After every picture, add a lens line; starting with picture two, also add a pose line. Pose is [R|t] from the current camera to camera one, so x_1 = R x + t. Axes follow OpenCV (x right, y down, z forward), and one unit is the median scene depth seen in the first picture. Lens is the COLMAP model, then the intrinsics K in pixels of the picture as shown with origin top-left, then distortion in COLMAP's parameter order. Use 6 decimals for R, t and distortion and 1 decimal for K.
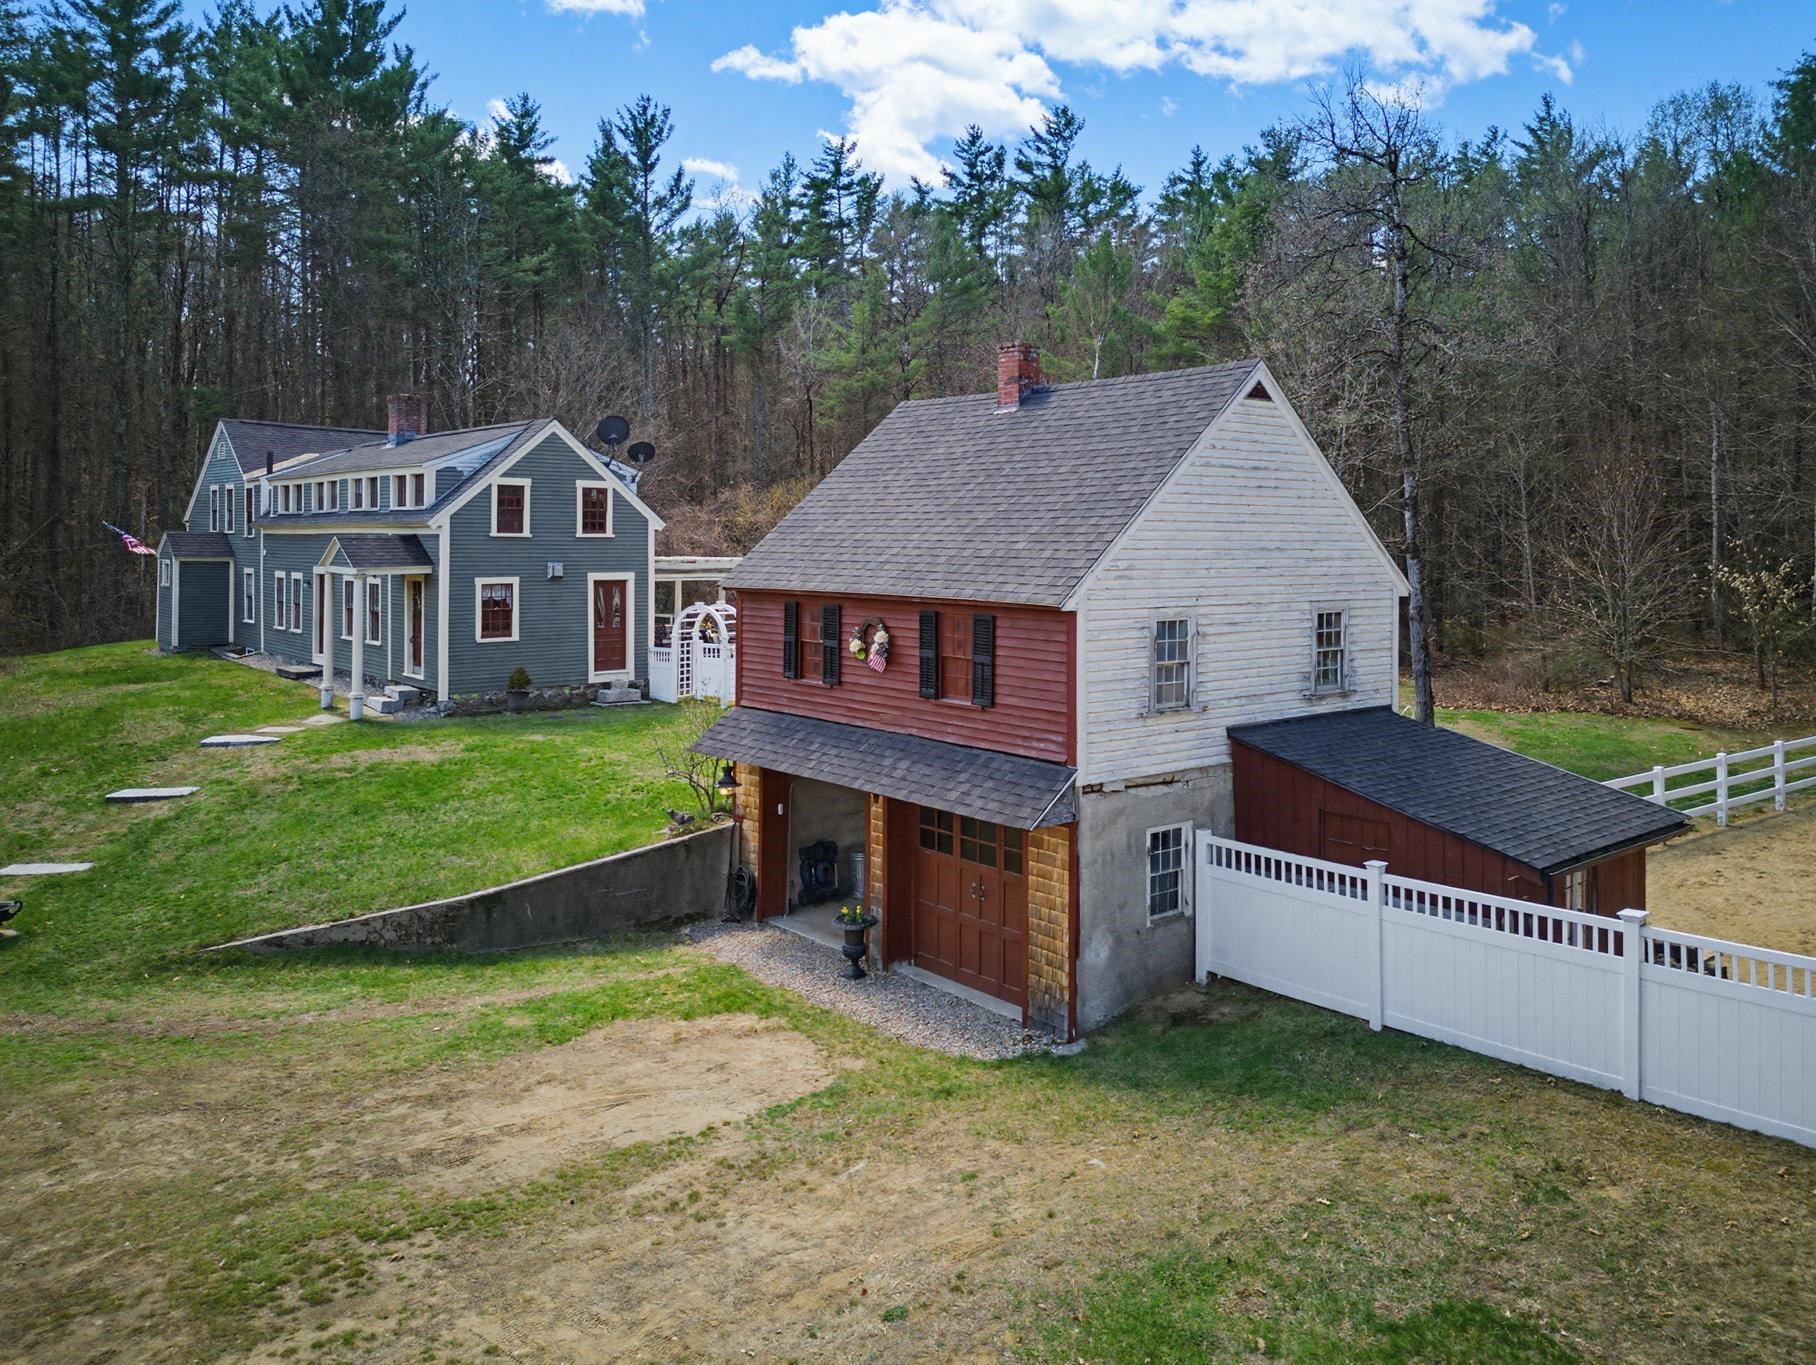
lens RADIAL K [[1327.0, 0, 946.2], [0, 1327.0, 540.2], [0, 0, 1]] dist [0.002070, -0.062667]
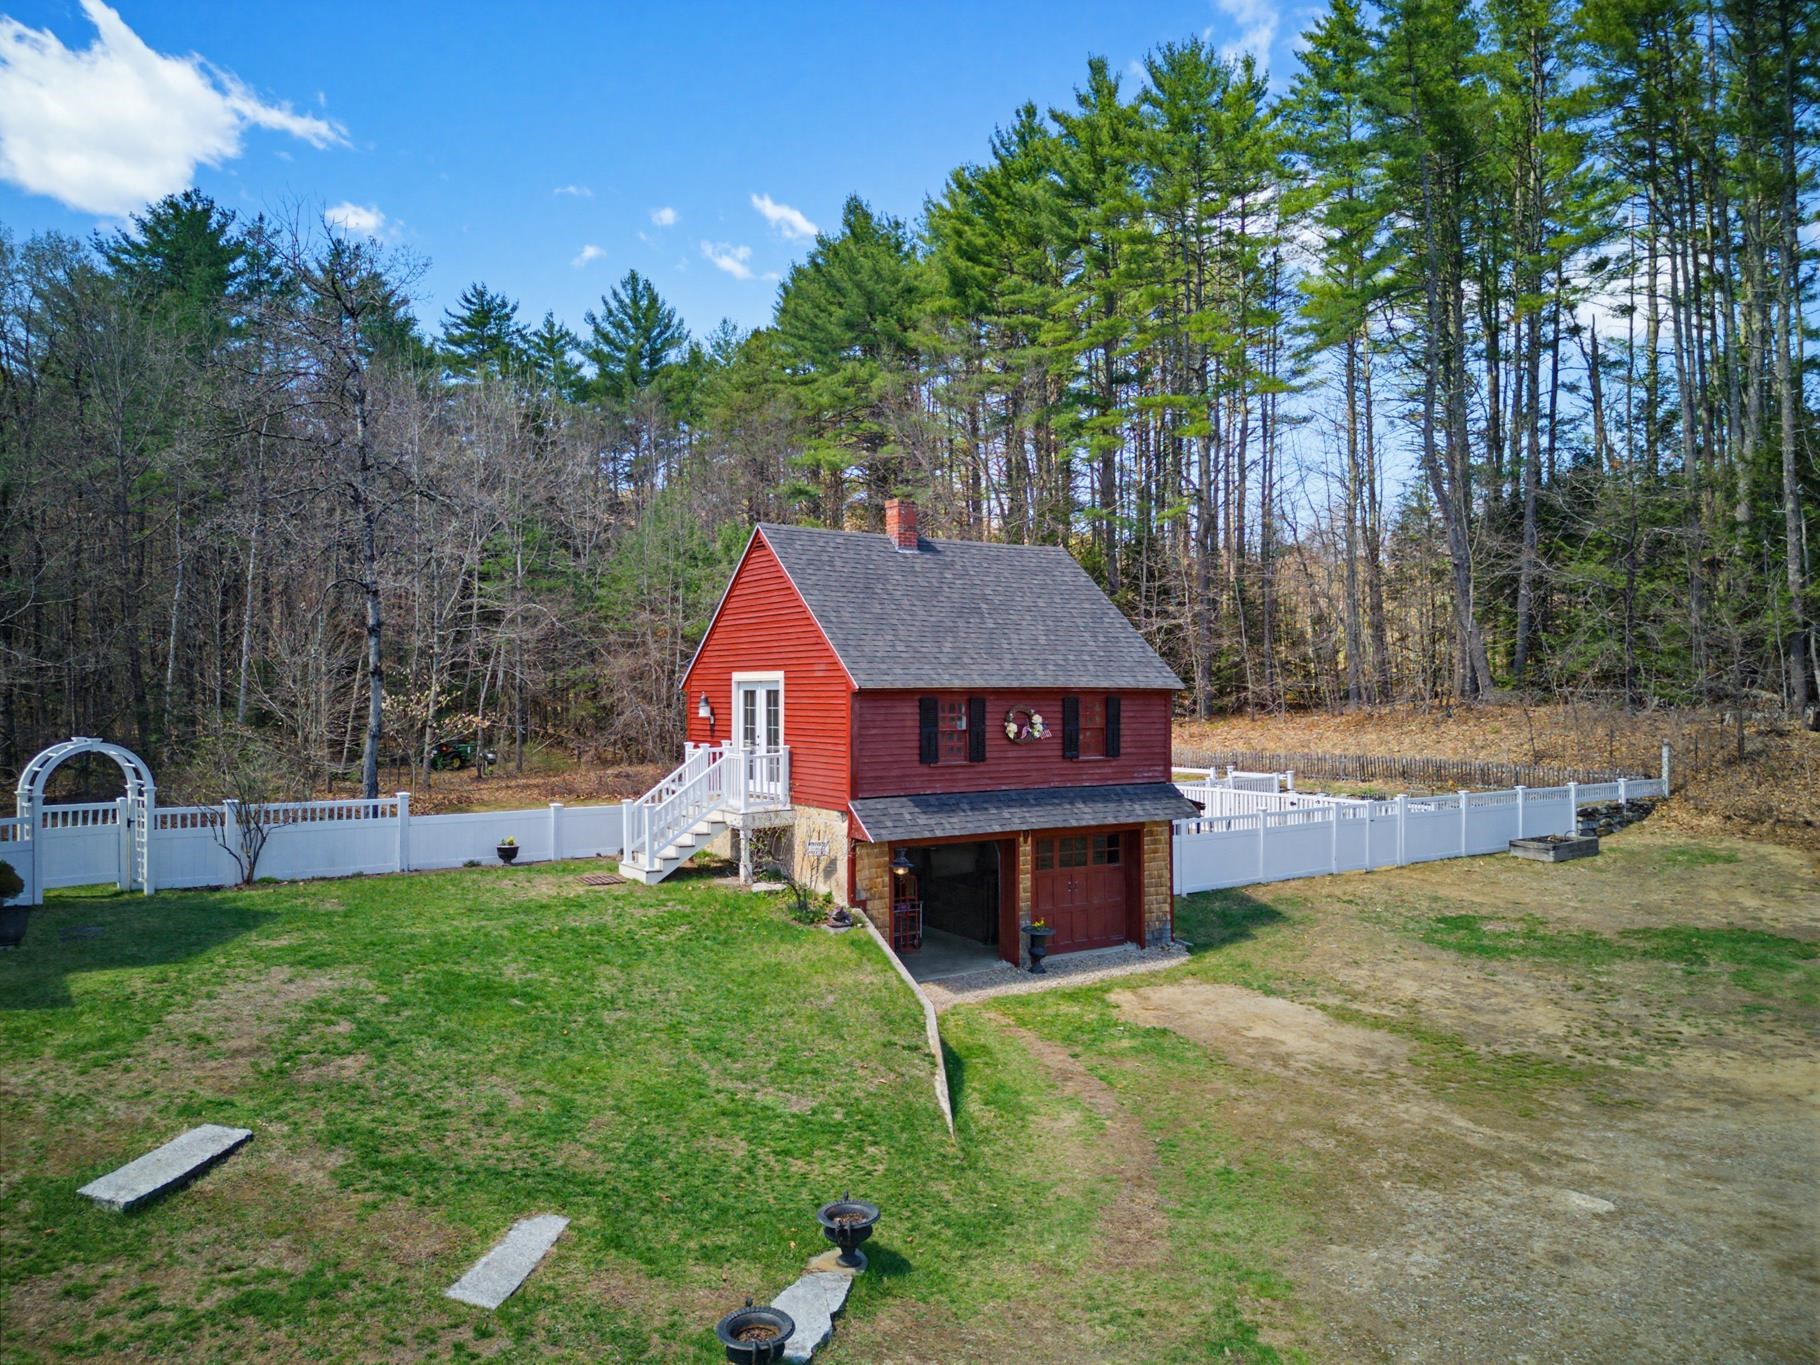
lens RADIAL K [[1251.2, 0, 910.0], [0, 1251.2, 682.5], [0, 0, 1]] dist [0.021698, -0.000853]
pose [[0.108638, 0.005147, 0.994068, -1.455829], [0.000846, 0.999986, -0.005271, 0.042775], [-0.994081, 0.001414, 0.108632, 1.030257]]
